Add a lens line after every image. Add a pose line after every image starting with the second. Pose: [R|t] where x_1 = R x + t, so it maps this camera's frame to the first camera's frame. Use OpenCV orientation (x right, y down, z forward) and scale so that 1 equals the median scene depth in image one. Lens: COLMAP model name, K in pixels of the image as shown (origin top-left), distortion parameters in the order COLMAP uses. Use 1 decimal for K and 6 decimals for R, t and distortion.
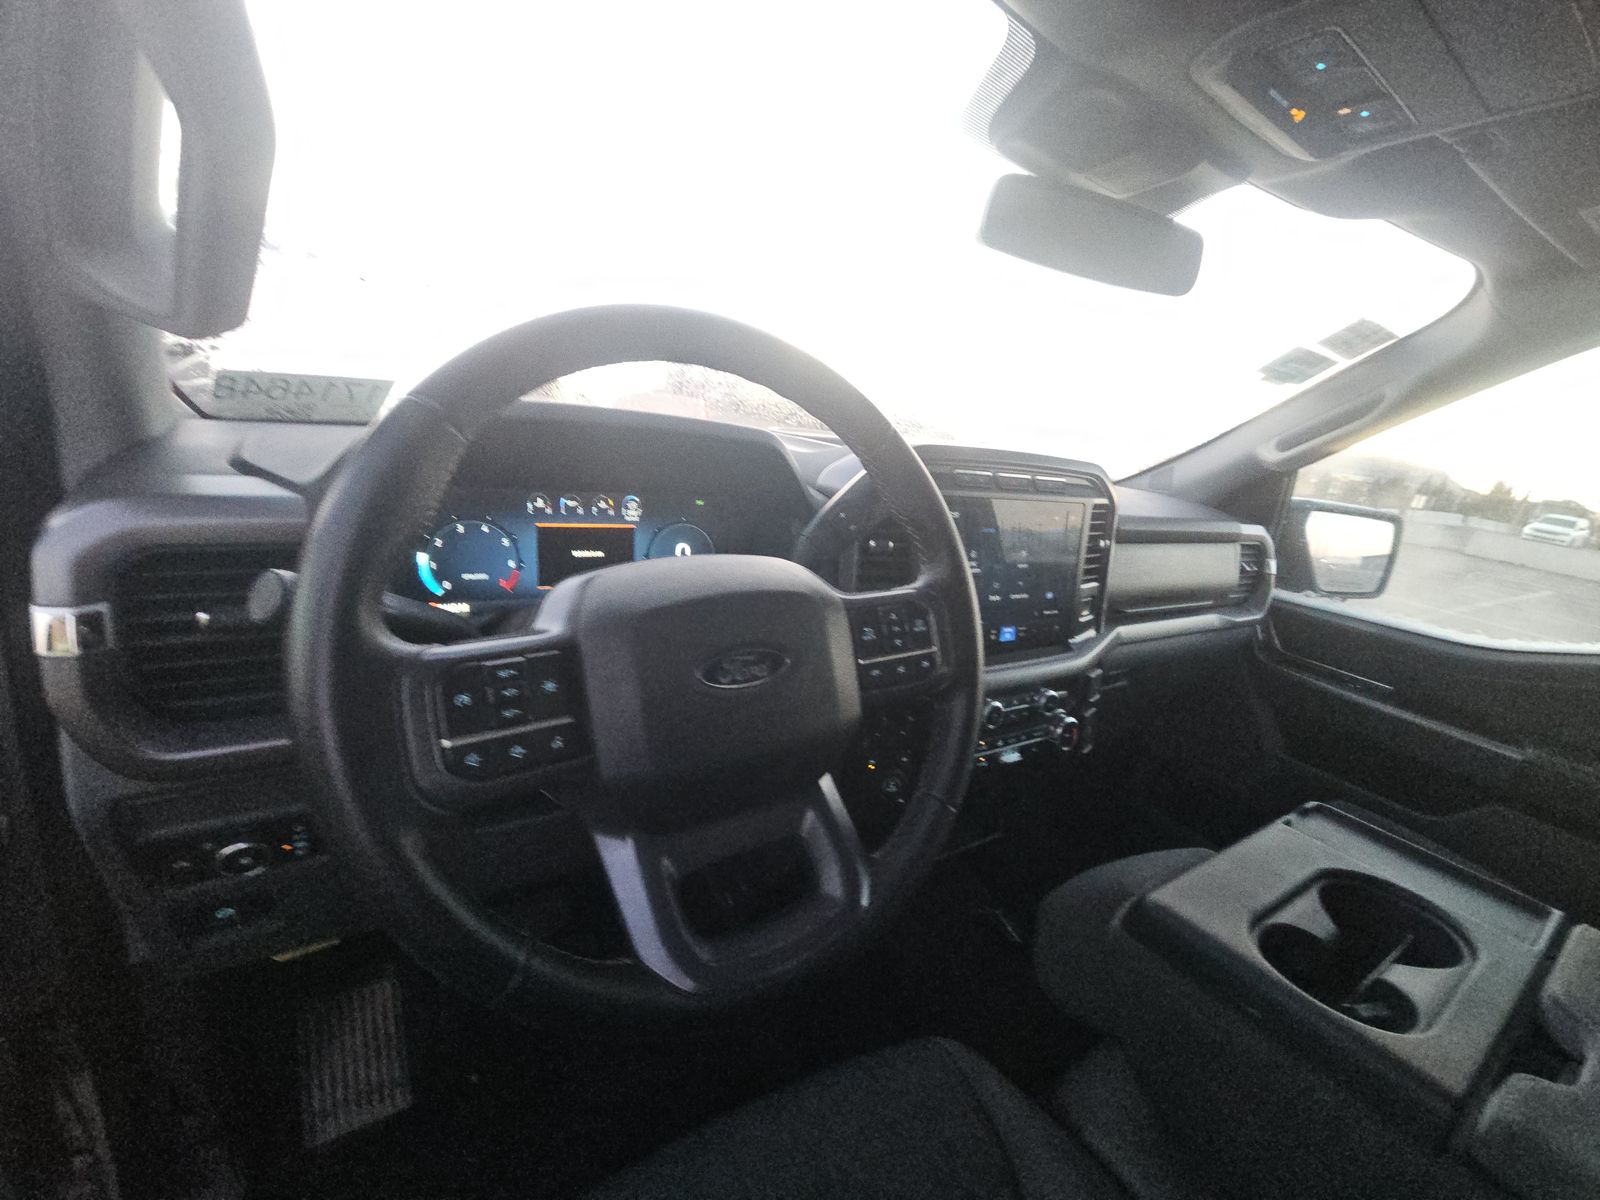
lens RADIAL K [[645.2, 0, 804.8], [0, 645.2, 614.5], [0, 0, 1]] dist [0.001256, -0.007412]
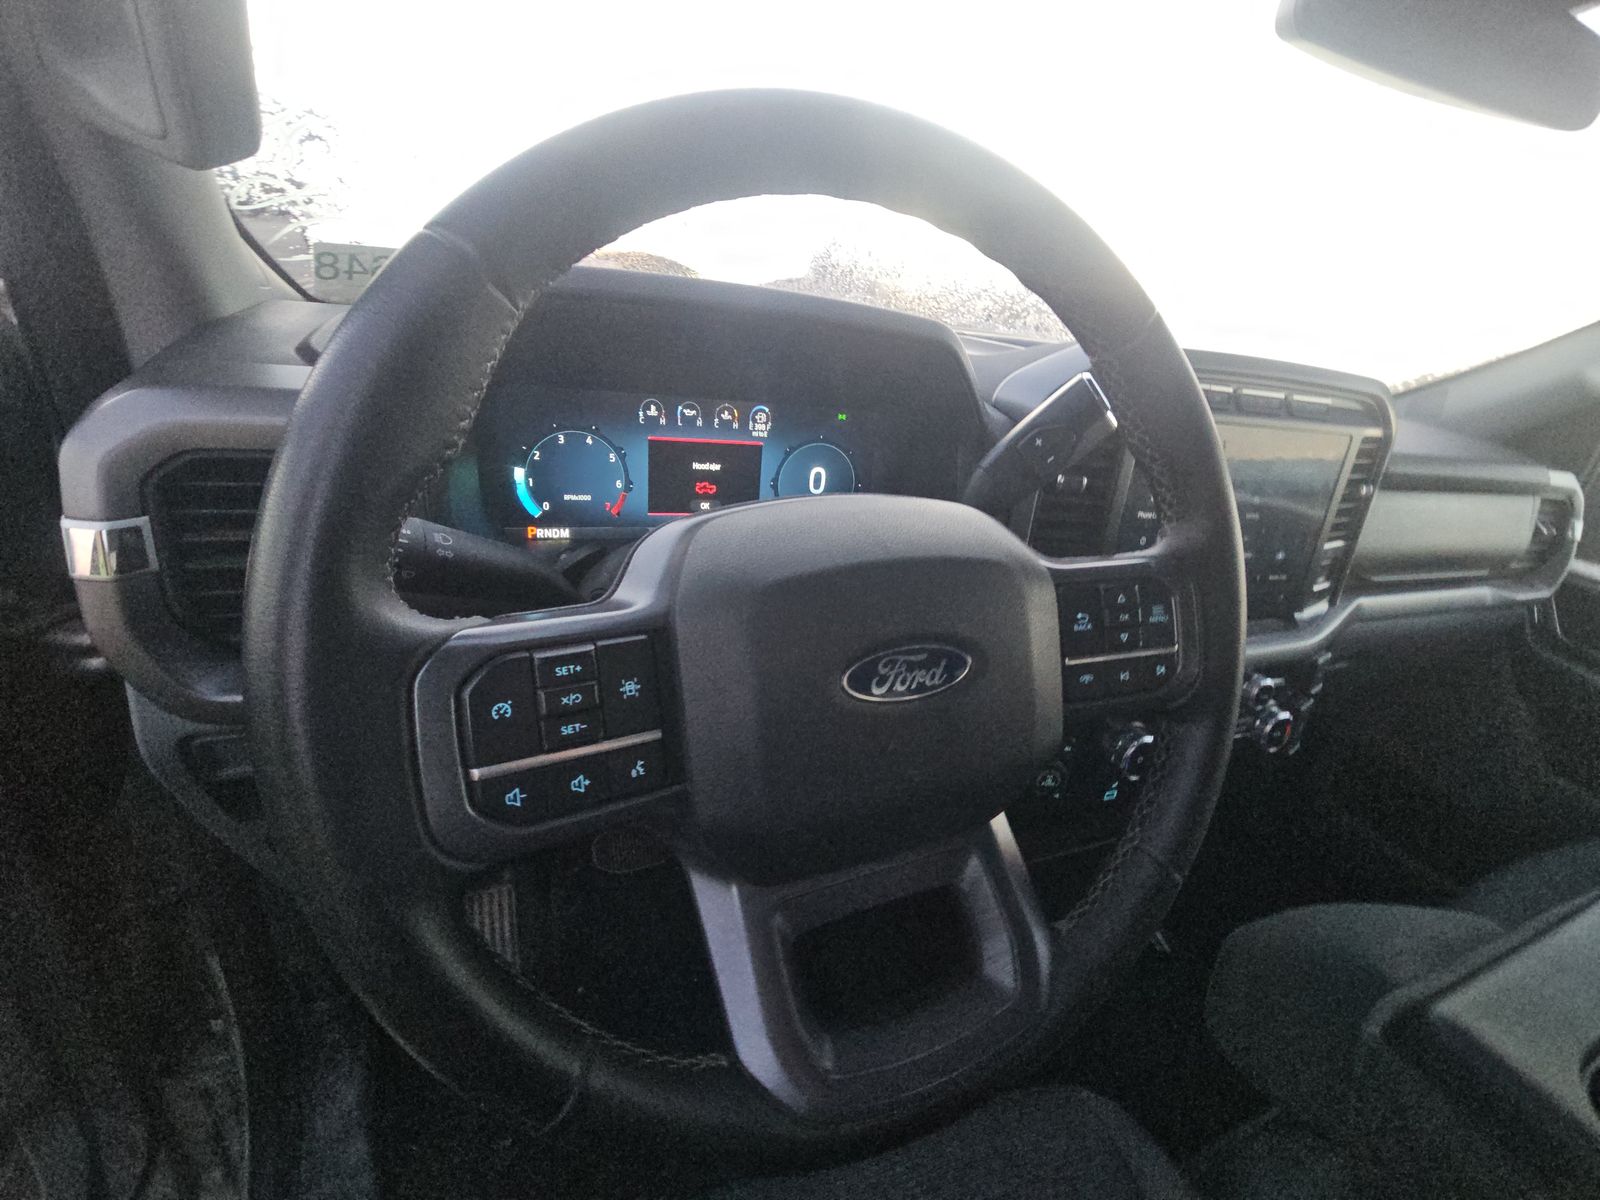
lens RADIAL K [[652.7, 0, 814.1], [0, 652.7, 620.9], [0, 0, 1]] dist [0.008665, -0.008592]
pose [[0.983166, 0.084728, -0.161880, -0.046965], [-0.062782, 0.988693, 0.136179, -0.032341], [0.171588, -0.123723, 0.977369, 0.176521]]
